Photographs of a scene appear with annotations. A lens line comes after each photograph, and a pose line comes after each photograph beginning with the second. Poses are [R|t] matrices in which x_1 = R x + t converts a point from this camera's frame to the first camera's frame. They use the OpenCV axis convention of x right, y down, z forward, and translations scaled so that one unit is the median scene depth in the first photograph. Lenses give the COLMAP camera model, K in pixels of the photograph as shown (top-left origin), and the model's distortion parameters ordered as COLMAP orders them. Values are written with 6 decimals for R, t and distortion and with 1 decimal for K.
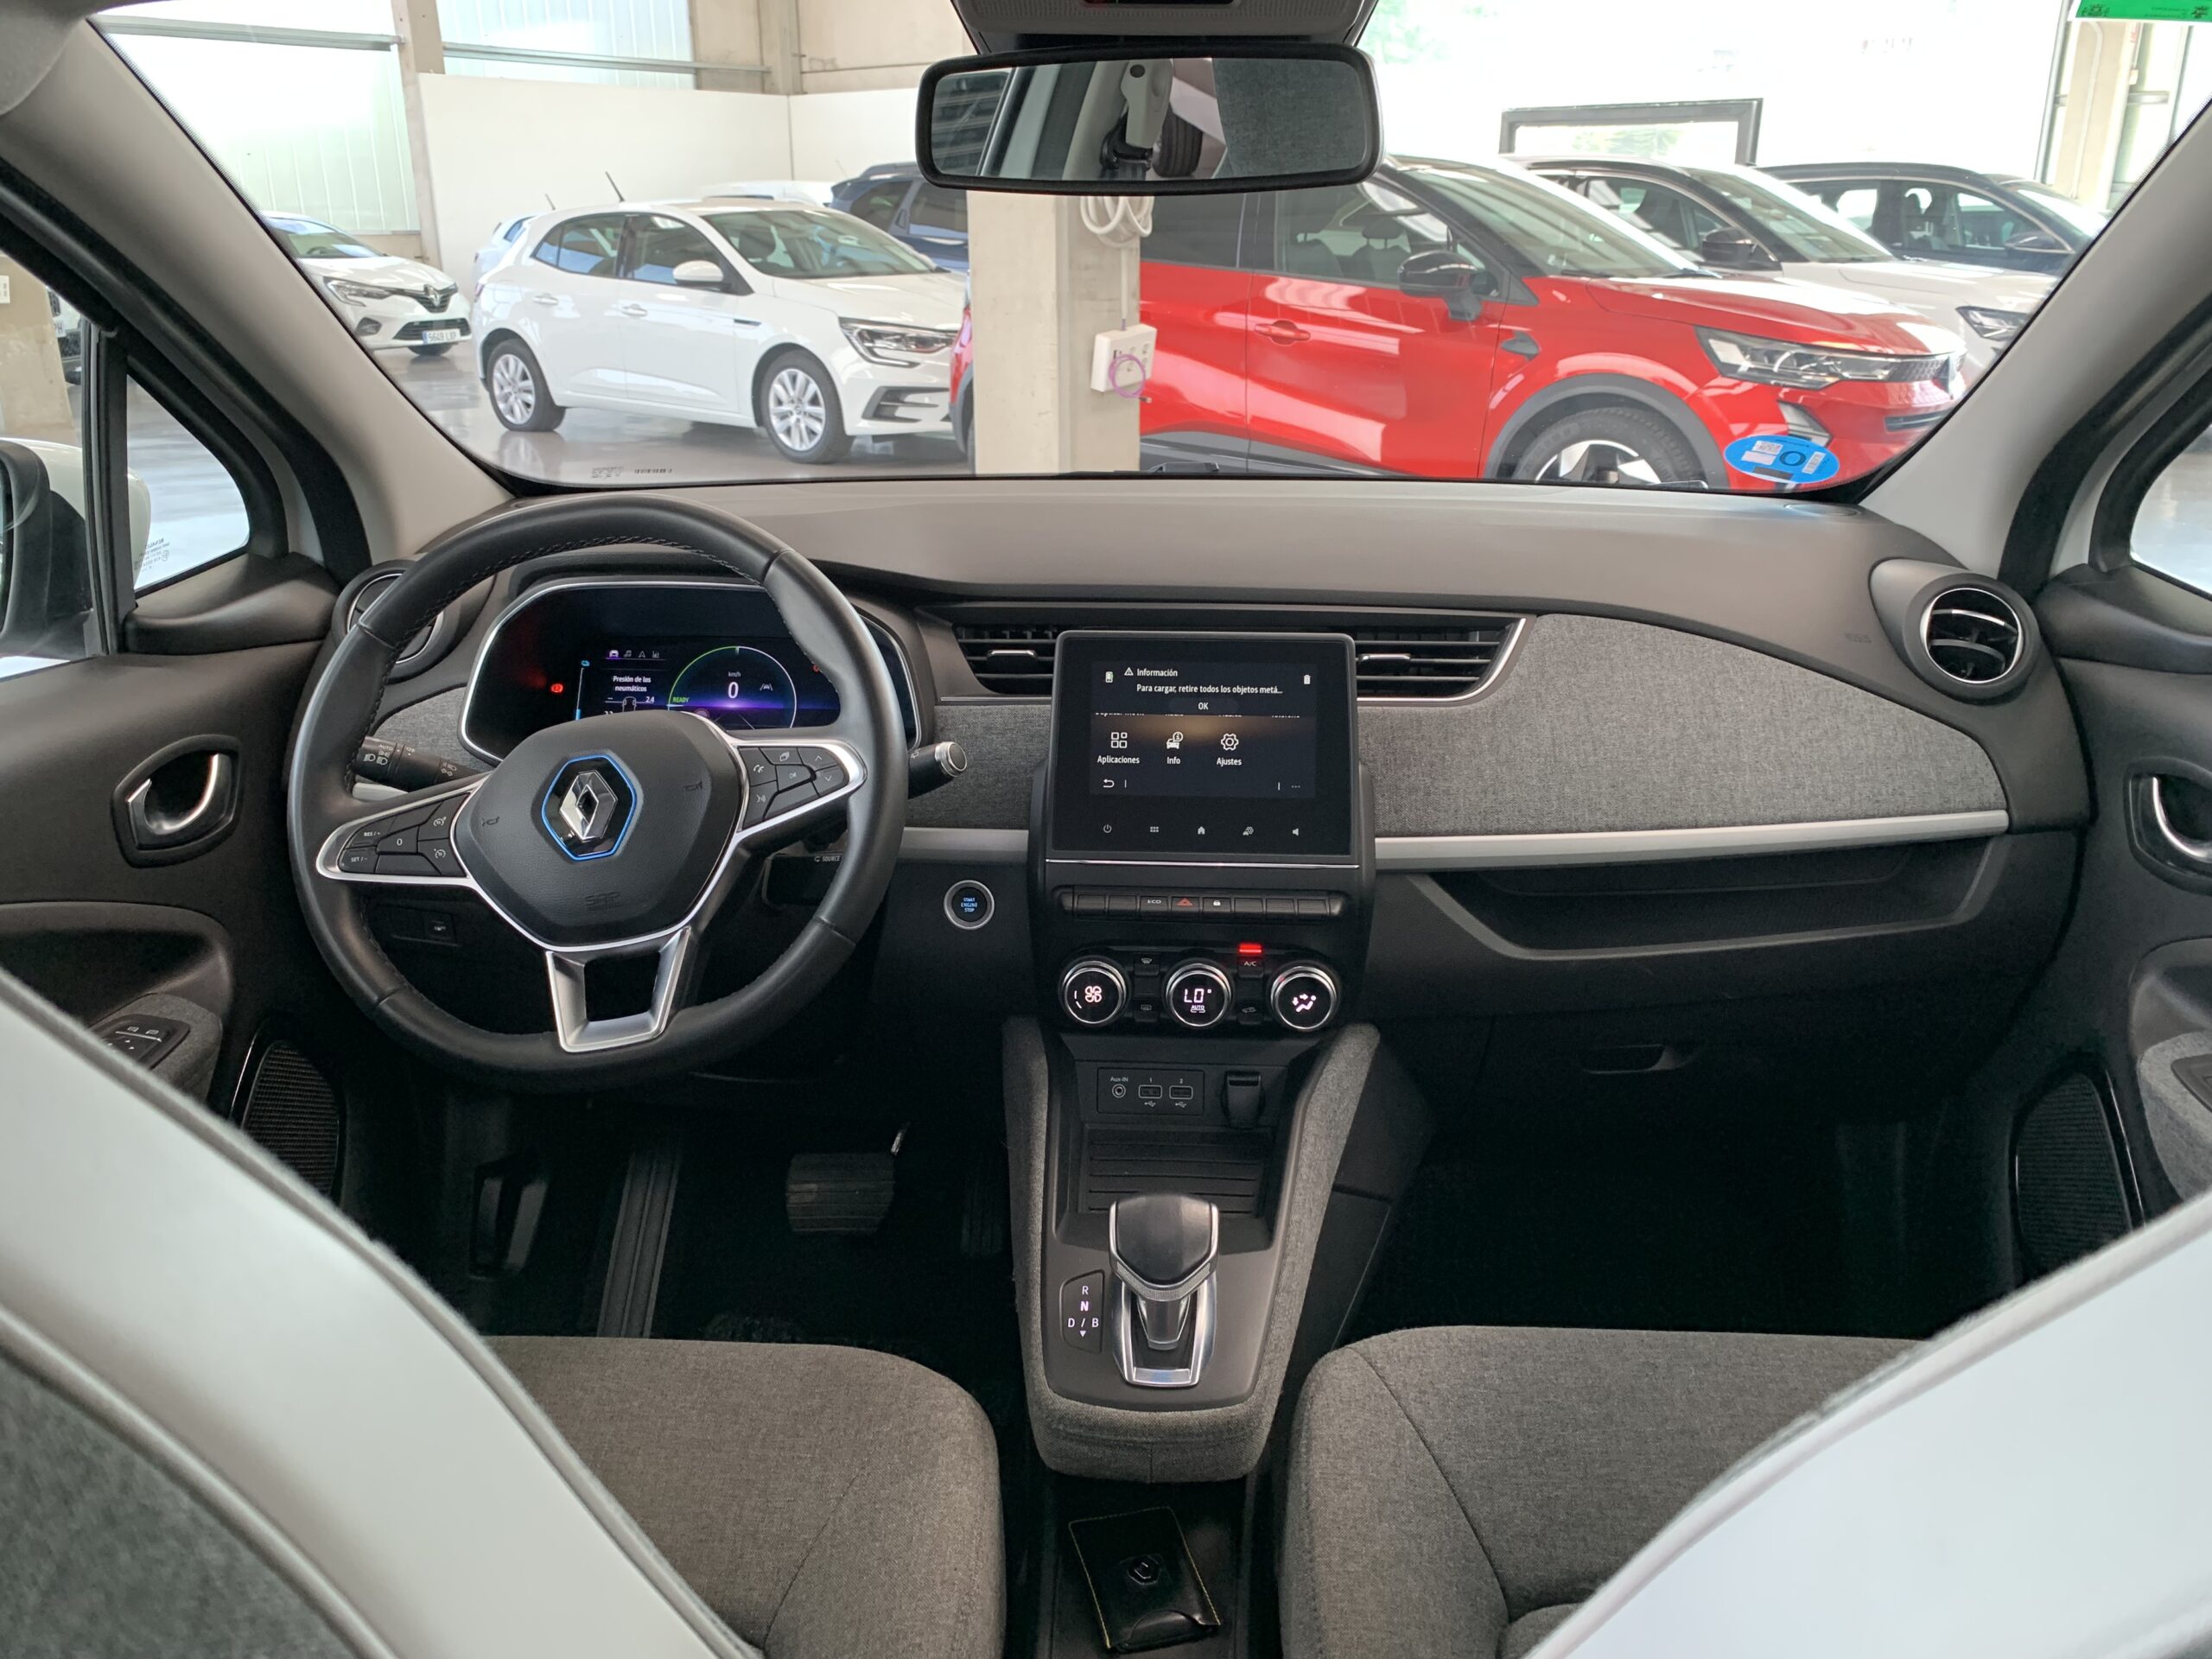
lens RADIAL K [[1699.0, 0, 1094.5], [0, 1699.0, 809.0], [0, 0, 1]] dist [-0.004719, 0.002749]
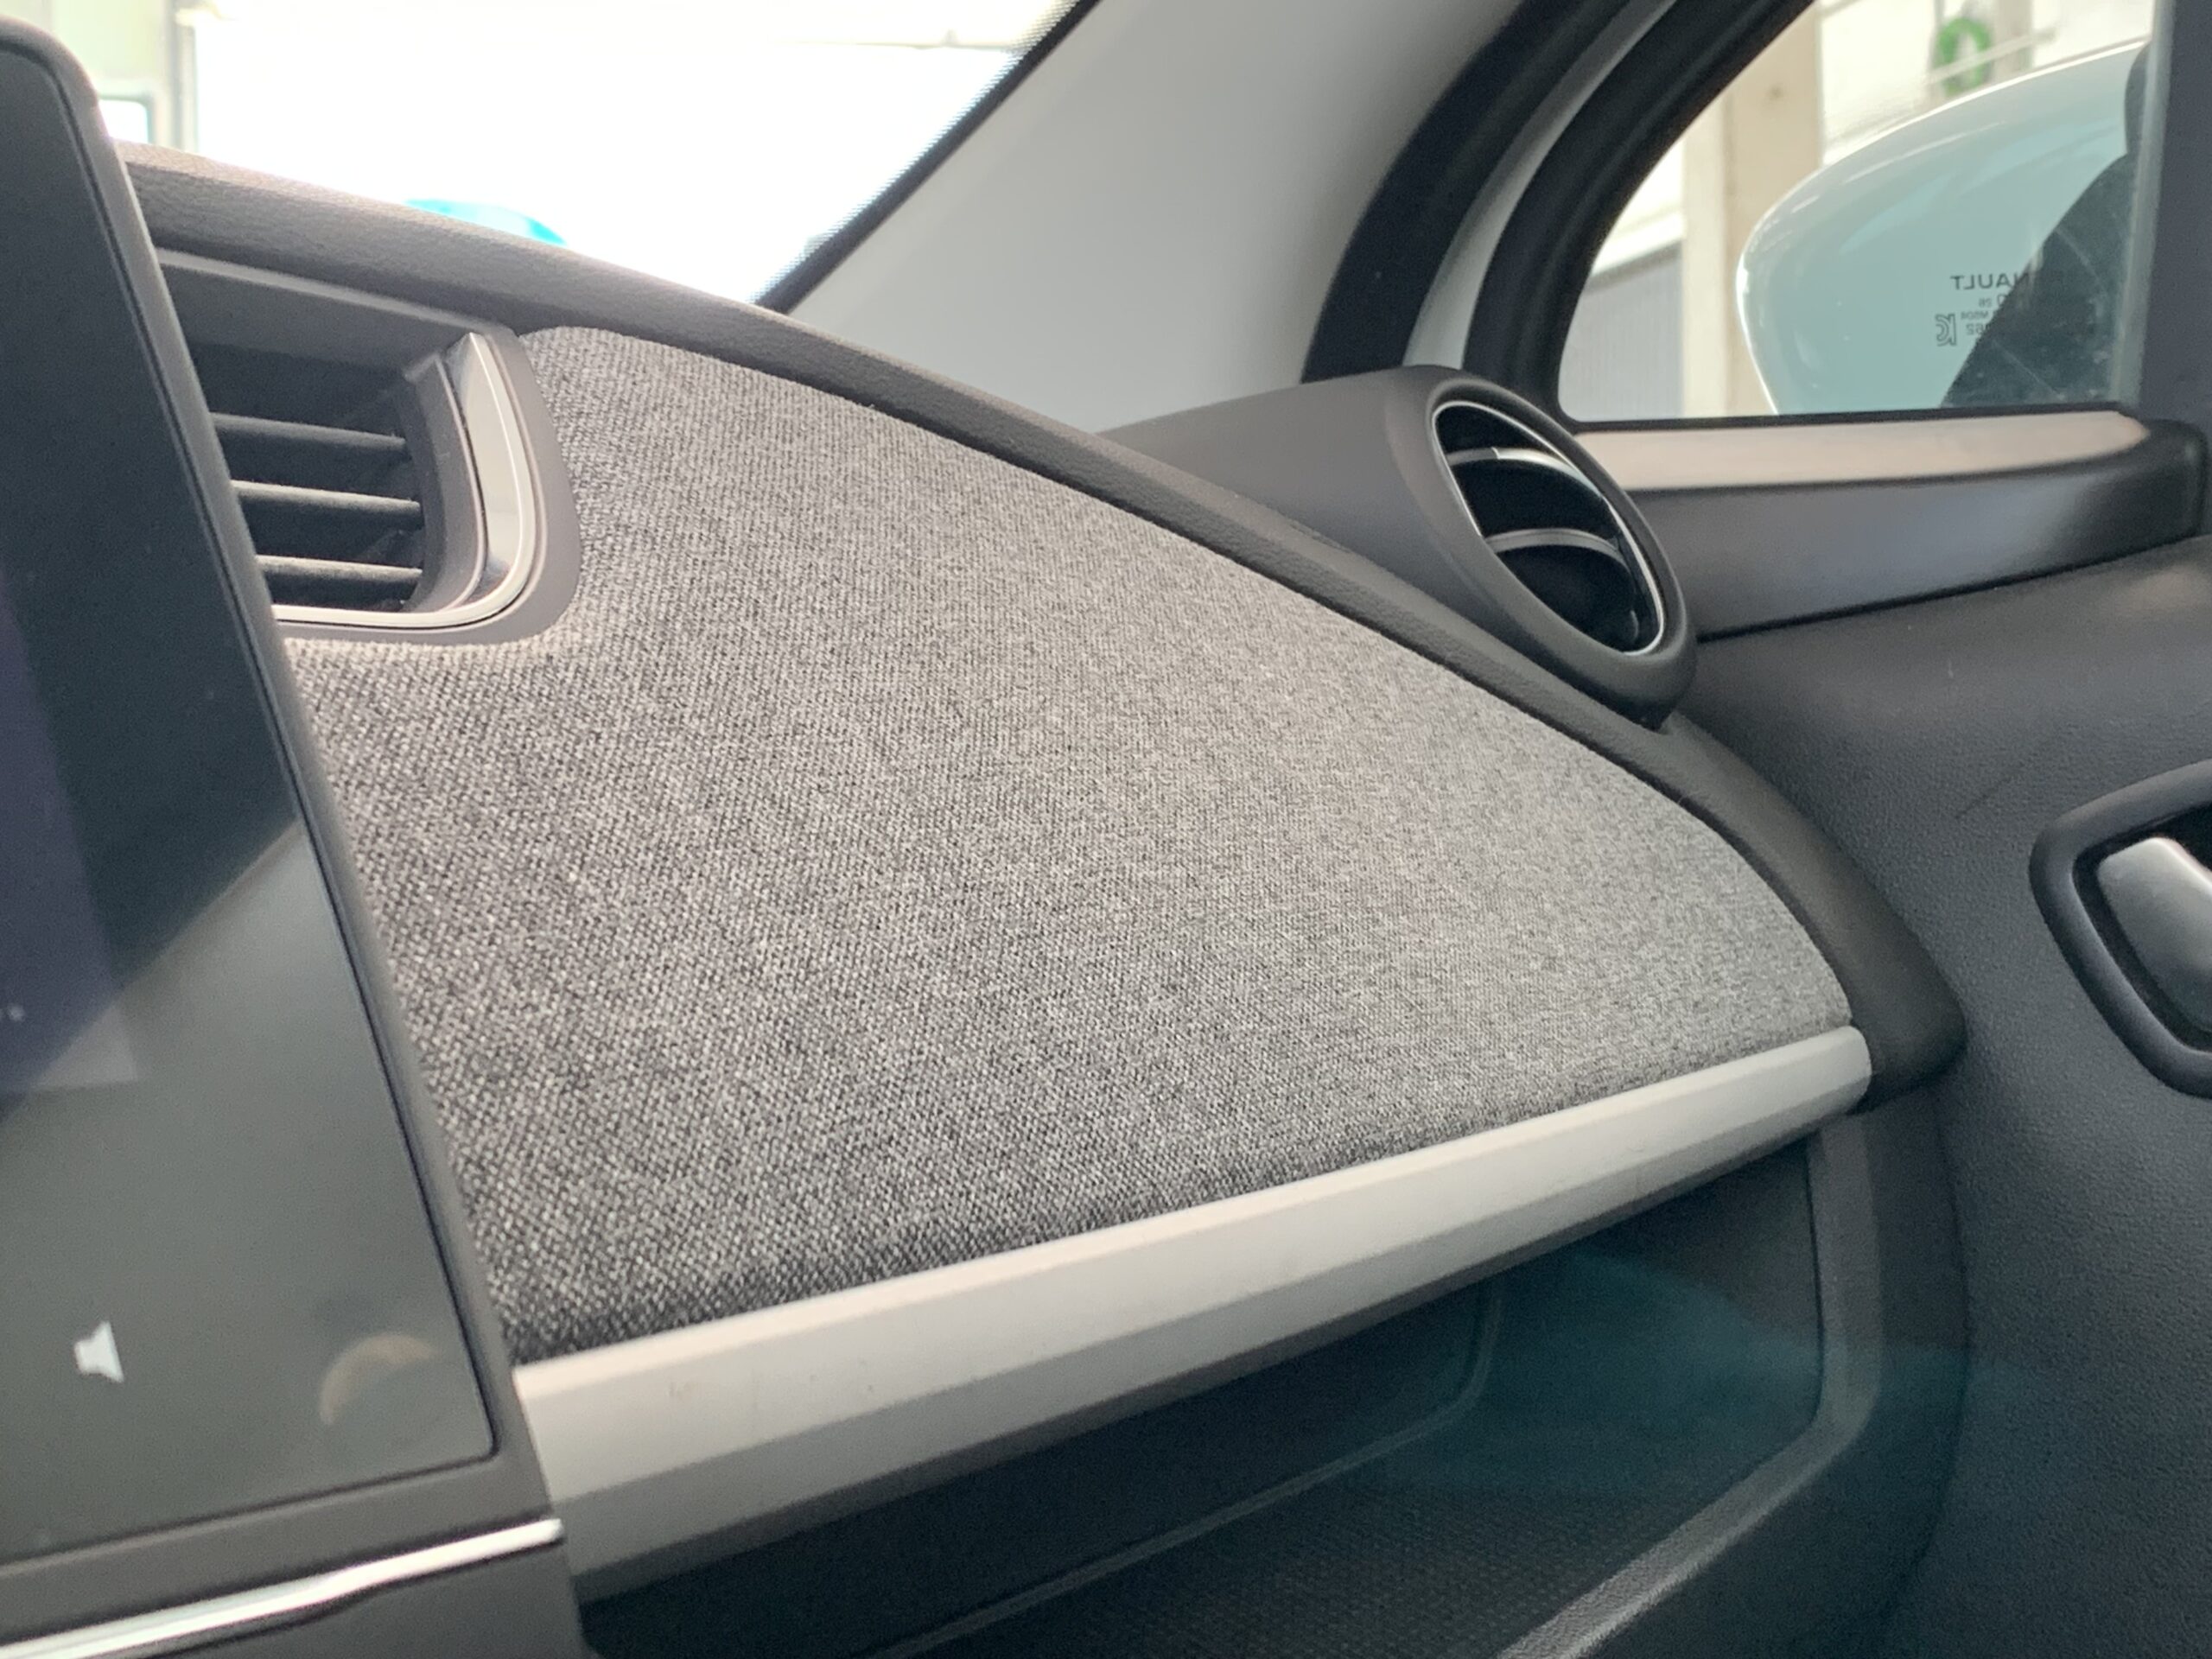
lens RADIAL K [[3356.3, 0, 1110.1], [0, 3356.3, 769.7], [0, 0, 1]] dist [0.170870, -0.584257]
pose [[0.567800, 0.004660, 0.823153, -0.039571], [0.289566, 0.934941, -0.205032, 0.043944], [-0.770555, 0.354774, 0.529510, 0.777529]]
